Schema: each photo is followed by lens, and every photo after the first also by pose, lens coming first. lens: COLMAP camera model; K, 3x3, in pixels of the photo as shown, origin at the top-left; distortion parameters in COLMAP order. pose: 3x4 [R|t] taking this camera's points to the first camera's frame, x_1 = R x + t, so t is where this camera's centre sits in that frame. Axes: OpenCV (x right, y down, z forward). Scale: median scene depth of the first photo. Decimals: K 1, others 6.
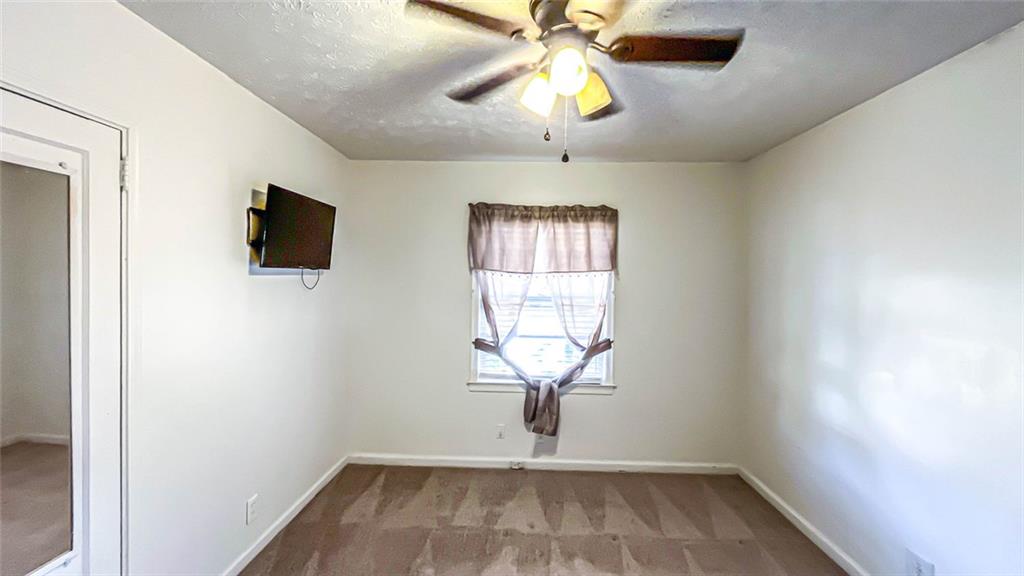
lens RADIAL K [[417.5, 0, 509.8], [0, 417.5, 286.5], [0, 0, 1]] dist [0.001692, 0.000544]
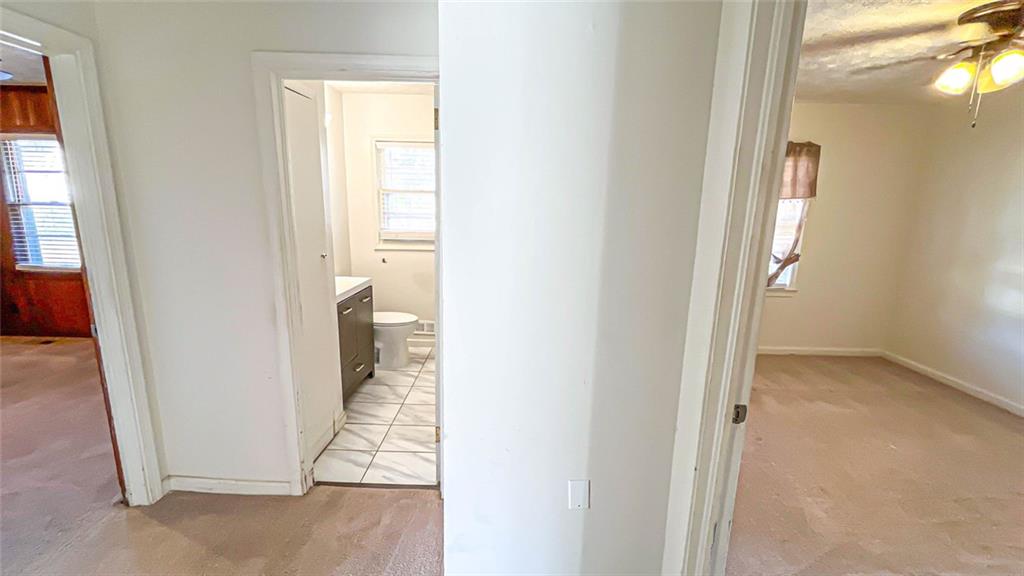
lens RADIAL K [[417.5, 0, 514.7], [0, 417.5, 283.8], [0, 0, 1]] dist [0.001692, 0.000544]
pose [[0.999438, 0.005641, 0.033045, -0.660282], [-0.011445, 0.983928, 0.178198, 0.001557], [-0.031509, -0.178476, 0.983440, -0.225448]]
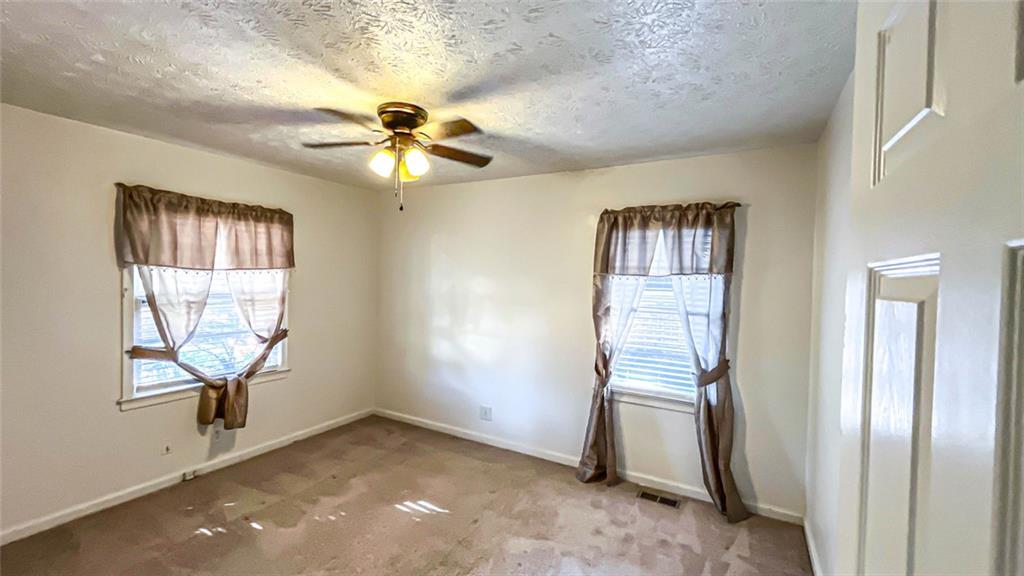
lens RADIAL K [[417.5, 0, 508.0], [0, 417.5, 283.5], [0, 0, 1]] dist [0.001692, 0.000544]
pose [[0.475281, -0.018044, 0.879649, -0.472689], [0.000593, 0.999796, 0.020188, -0.018887], [-0.879834, -0.009074, 0.475195, -0.065668]]
